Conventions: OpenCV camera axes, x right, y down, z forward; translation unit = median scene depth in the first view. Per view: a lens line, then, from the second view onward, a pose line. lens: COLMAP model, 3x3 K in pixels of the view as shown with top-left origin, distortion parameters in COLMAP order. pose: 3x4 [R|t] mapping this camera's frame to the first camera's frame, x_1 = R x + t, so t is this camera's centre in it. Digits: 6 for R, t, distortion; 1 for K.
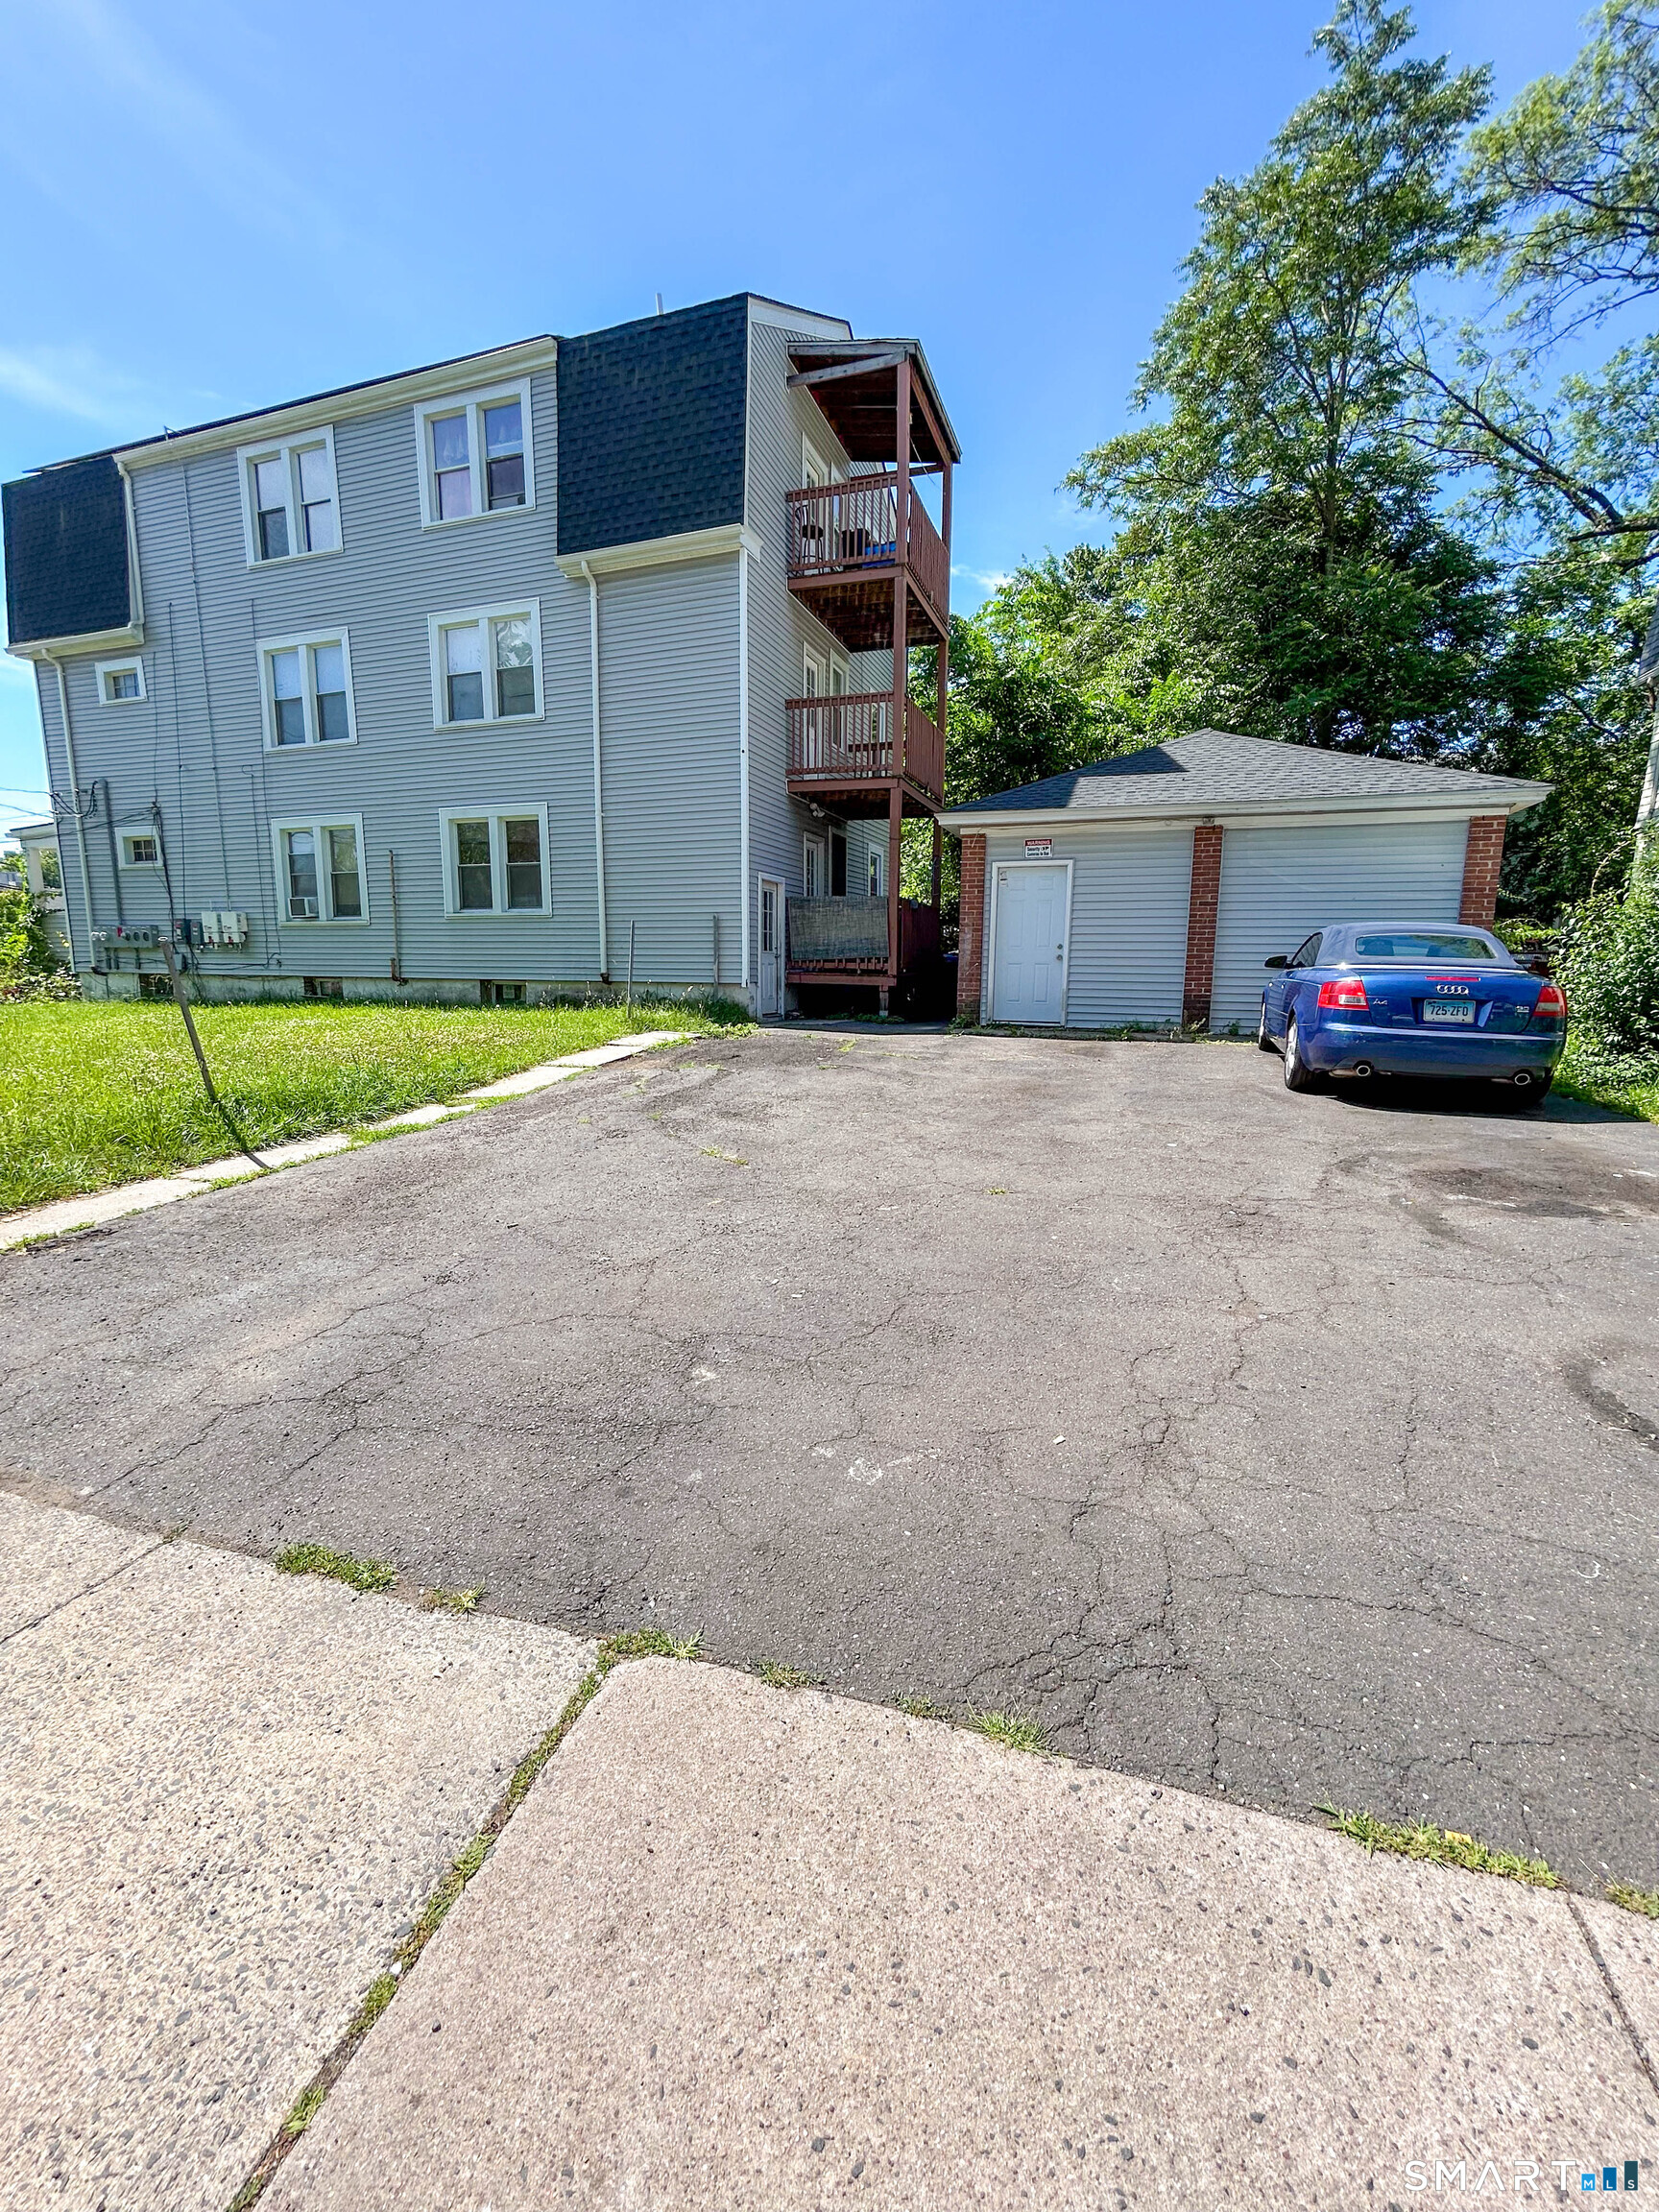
lens RADIAL K [[891.3, 0, 829.2], [0, 891.3, 1102.3], [0, 0, 1]] dist [-0.000601, -0.002052]
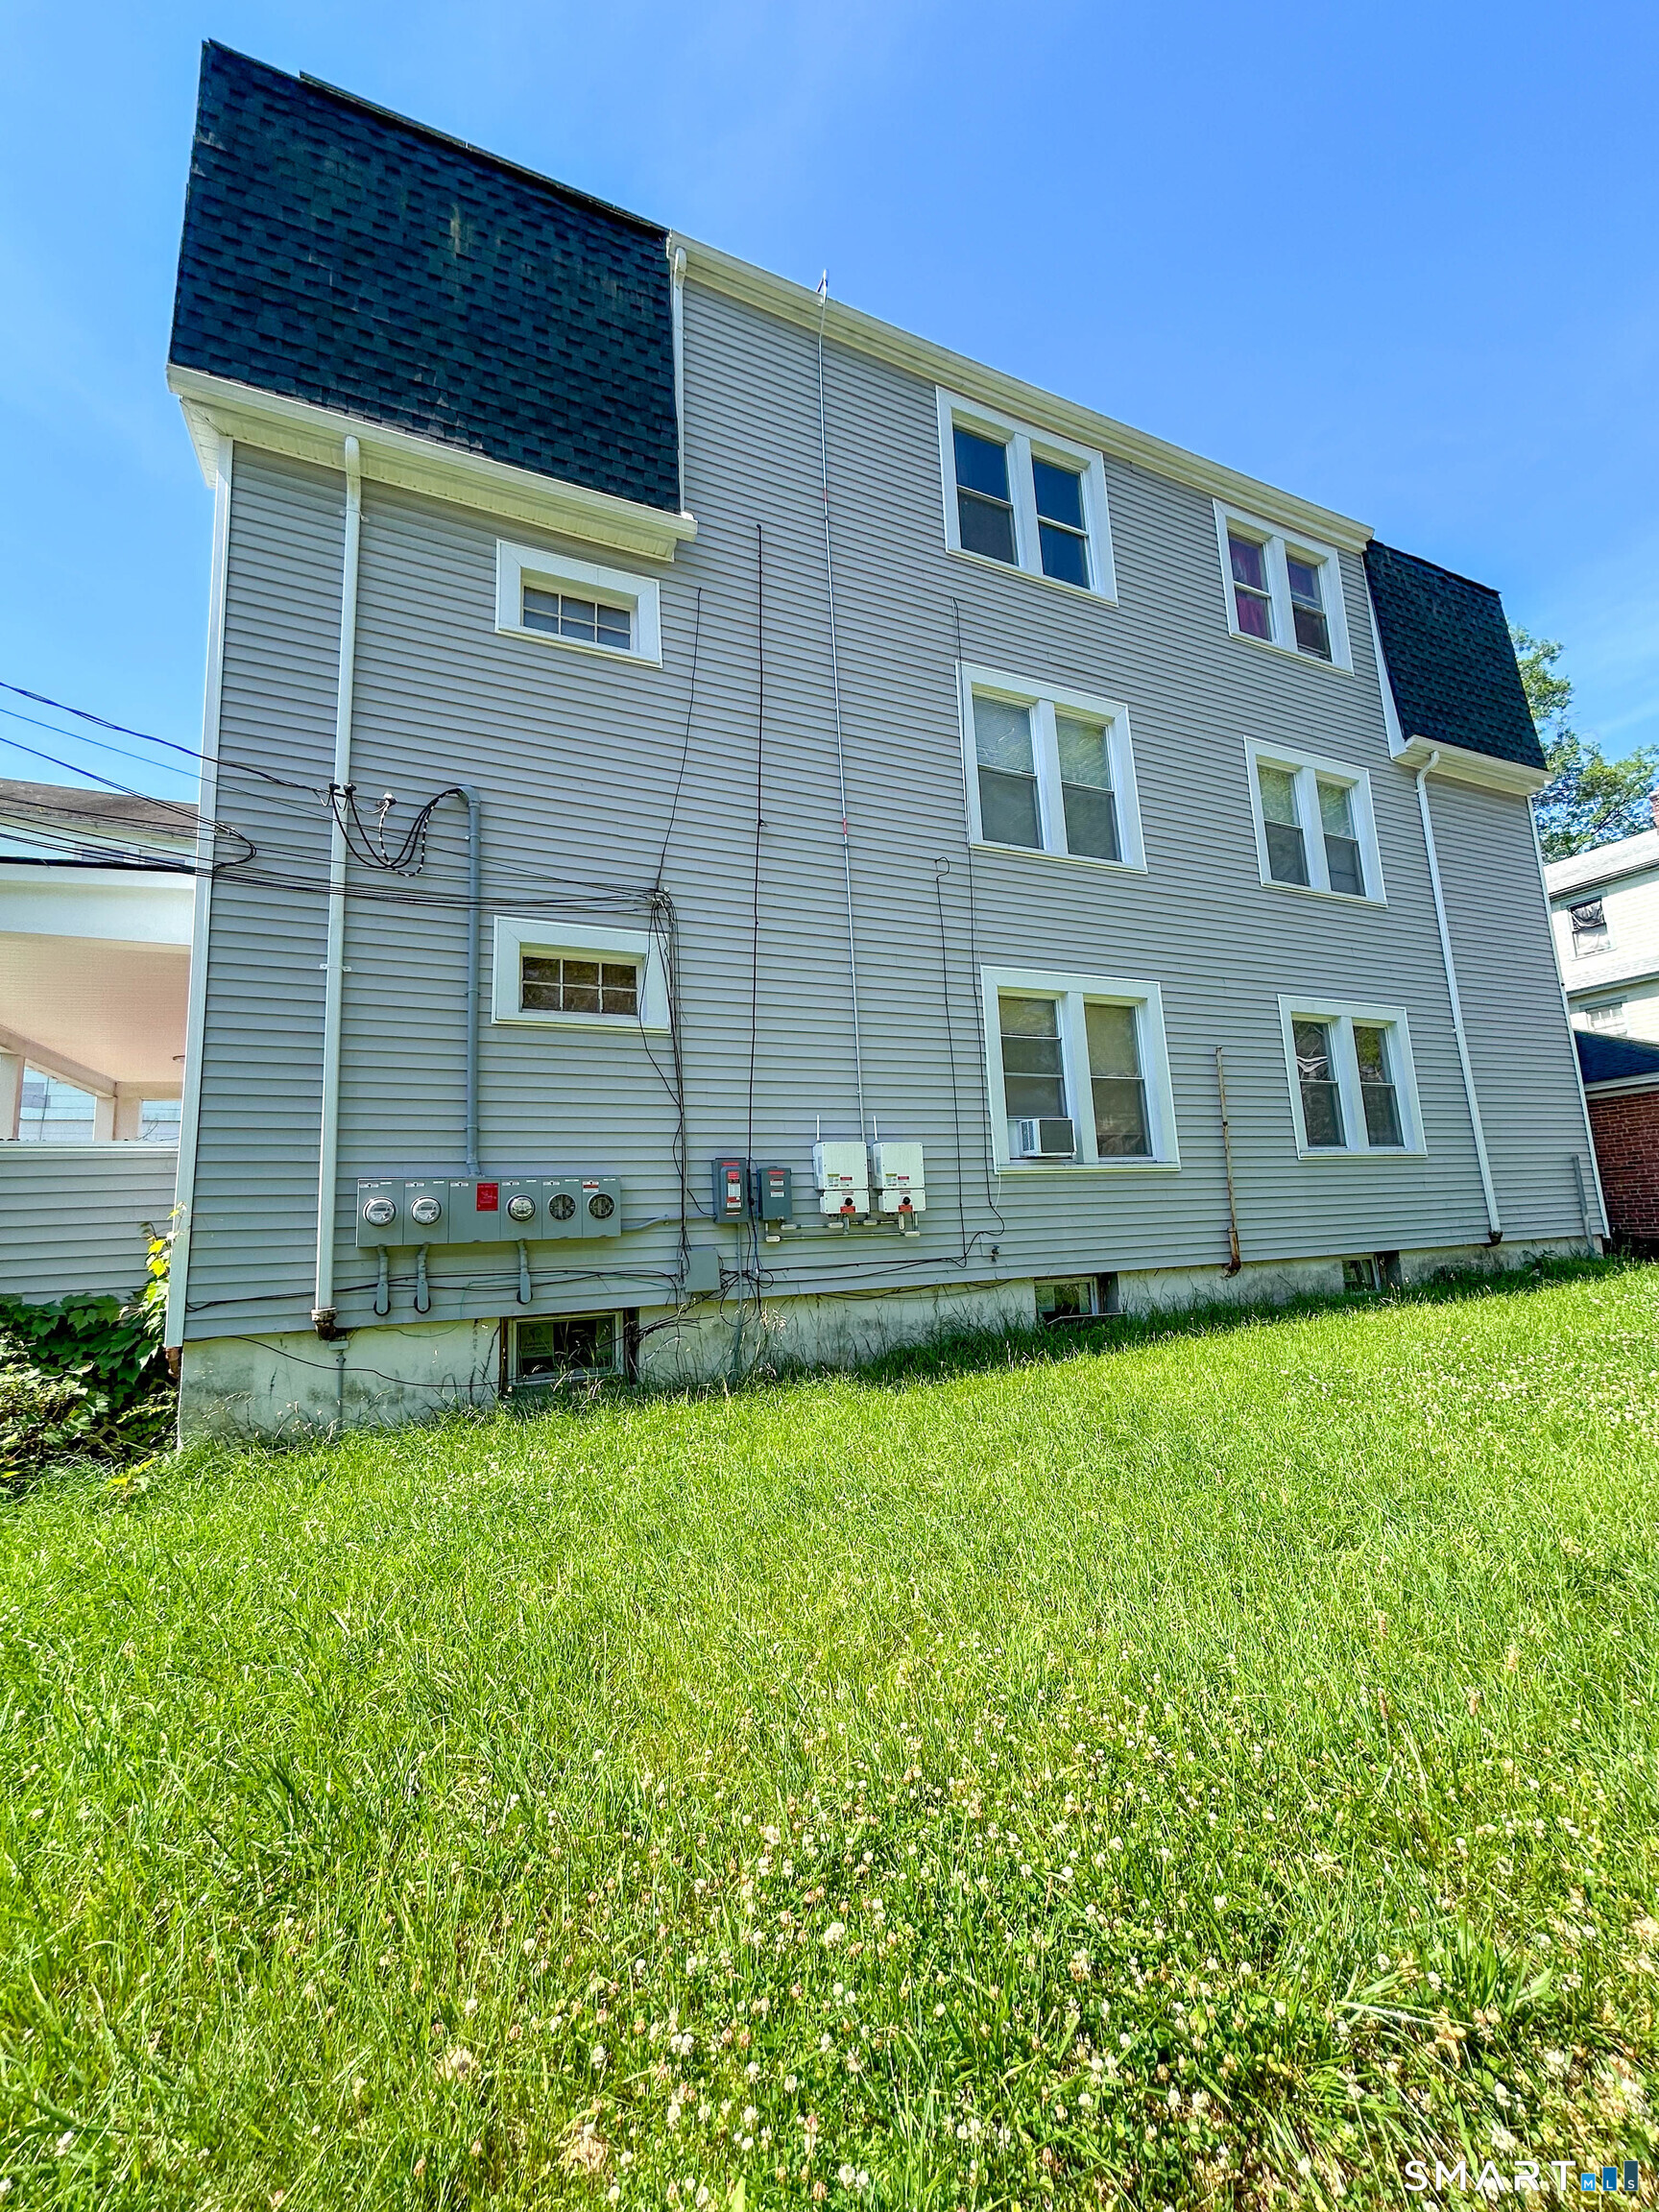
lens RADIAL K [[891.3, 0, 831.0], [0, 891.3, 1113.1], [0, 0, 1]] dist [-0.000601, -0.002052]
pose [[0.727493, 0.059035, 0.683570, -1.103142], [0.167280, 0.950966, -0.260156, -0.132254], [-0.665410, 0.303609, 0.681946, 0.795599]]
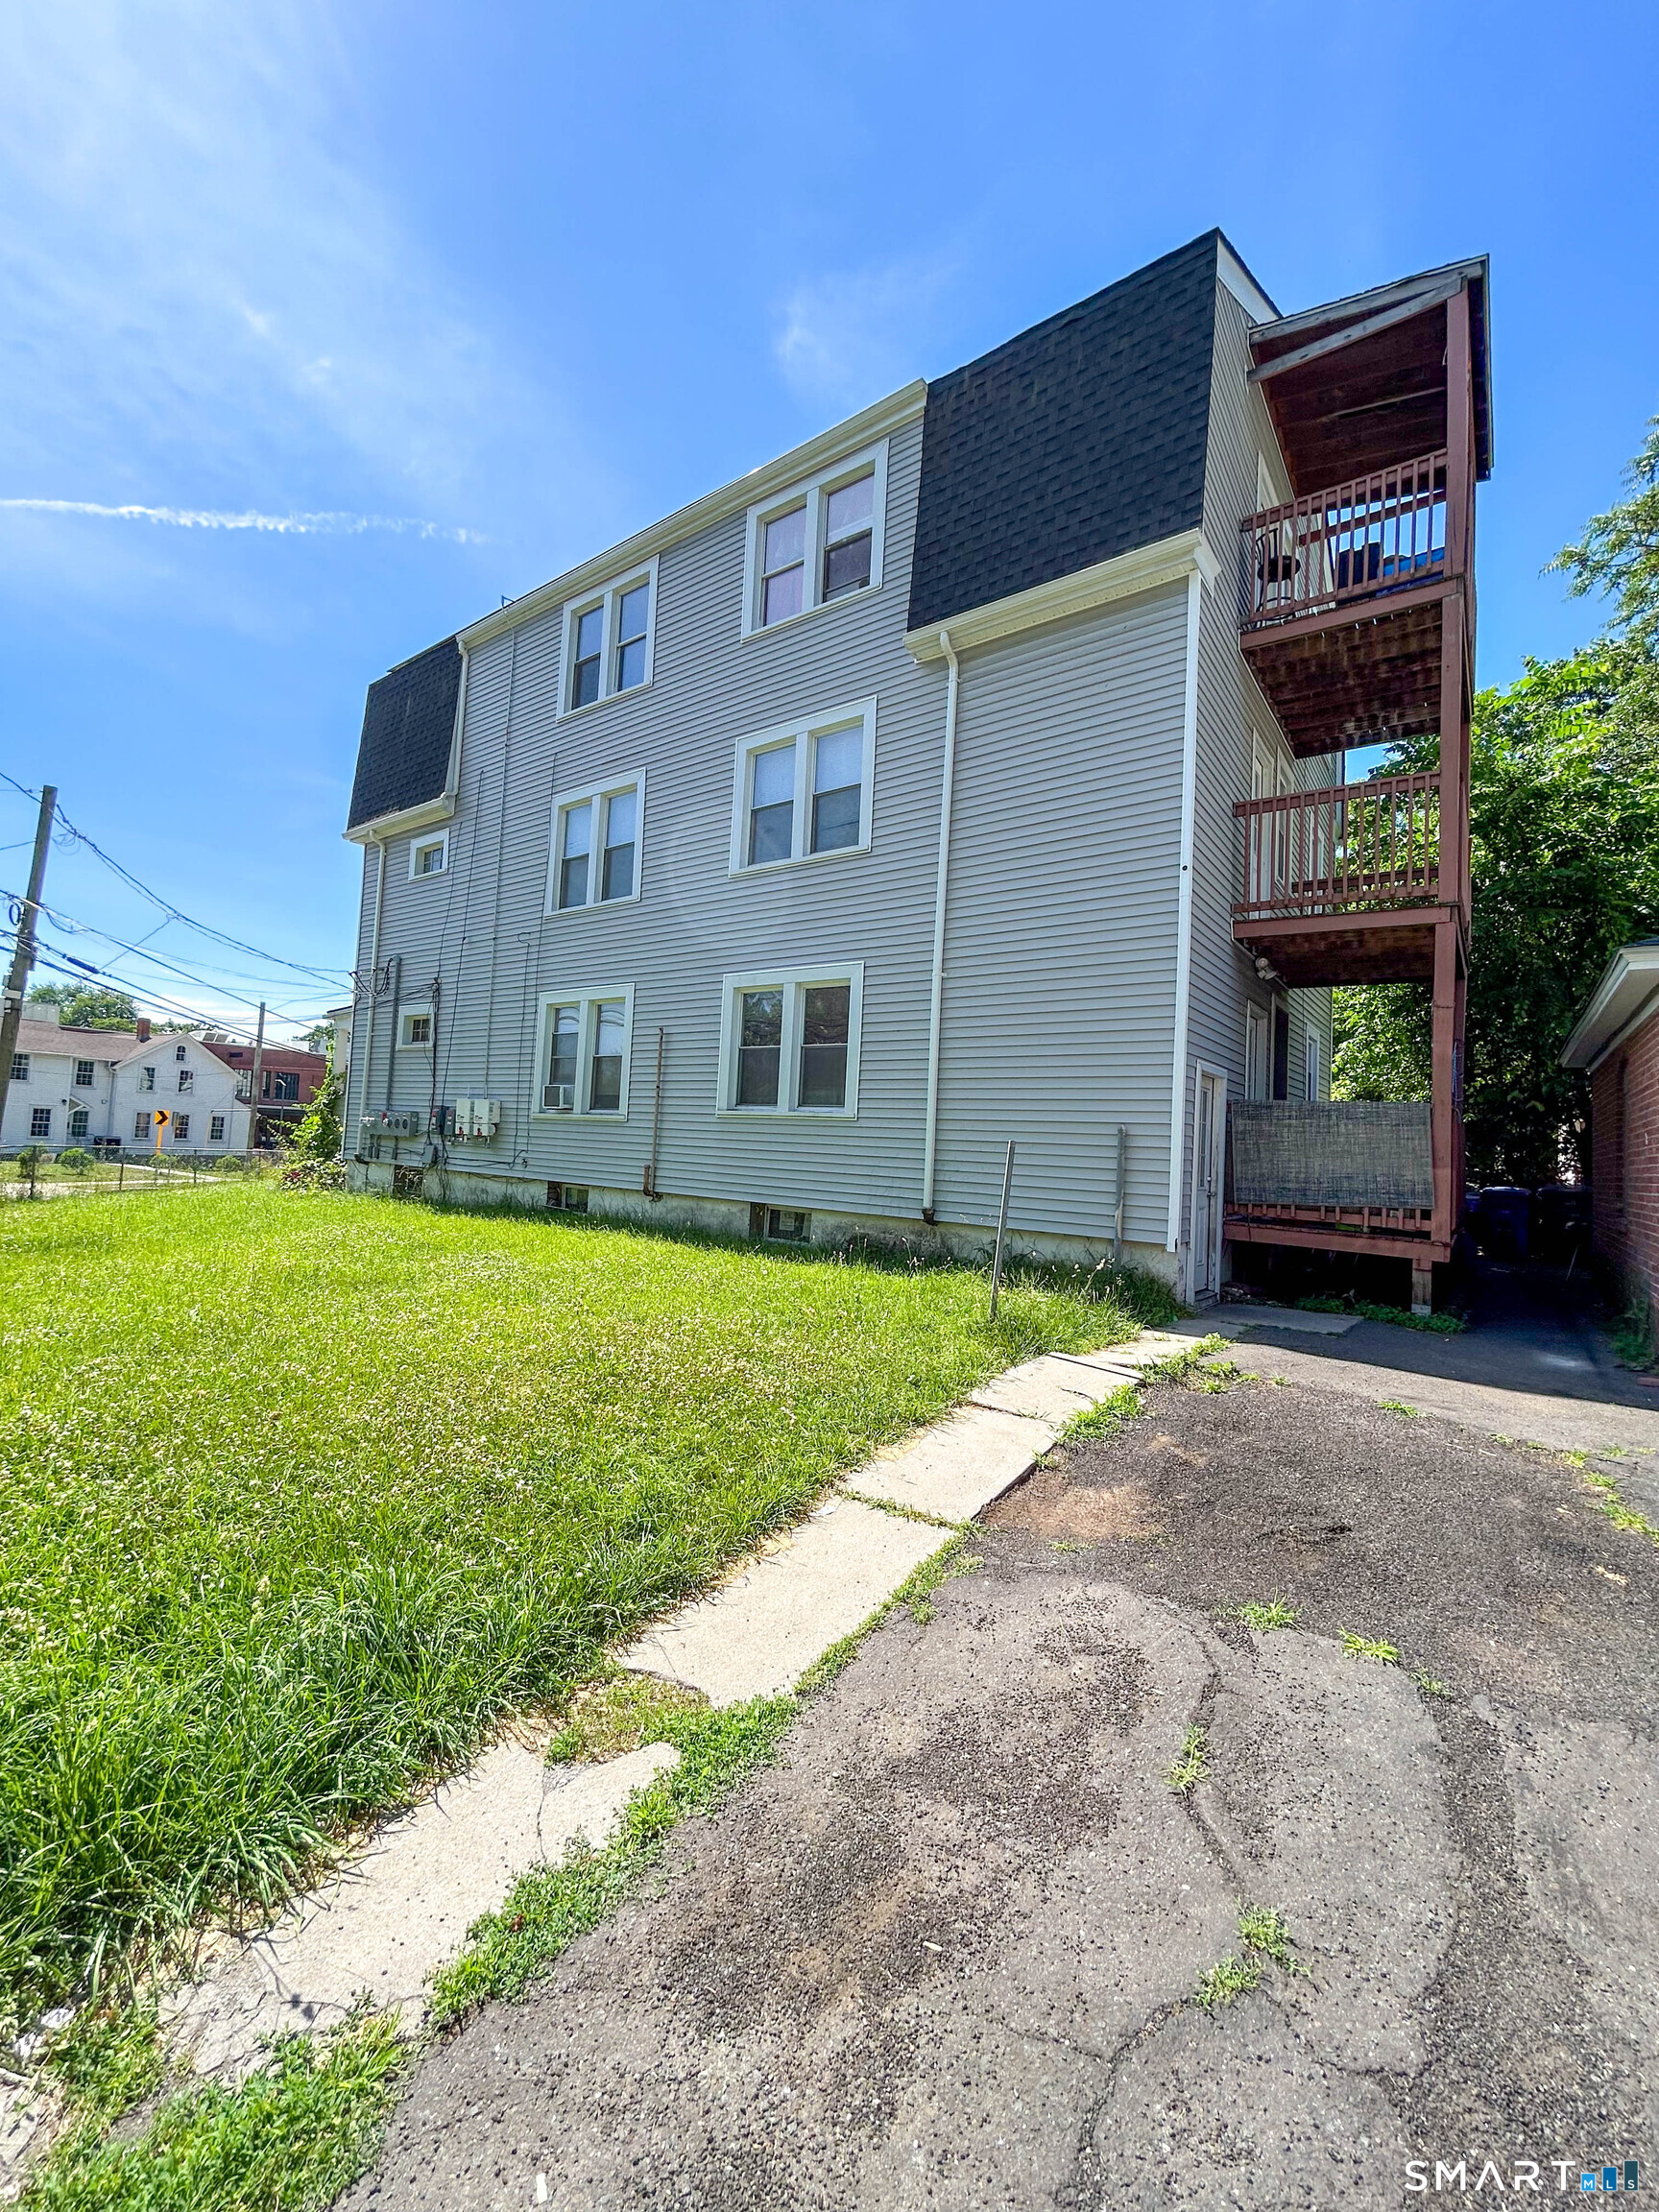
lens RADIAL K [[891.3, 0, 827.1], [0, 891.3, 1094.0], [0, 0, 1]] dist [-0.000601, -0.002052]
pose [[0.953353, 0.022427, -0.301023, -0.124339], [-0.087659, 0.974831, -0.204989, -0.083289], [0.288850, 0.221814, 0.931324, 0.343164]]
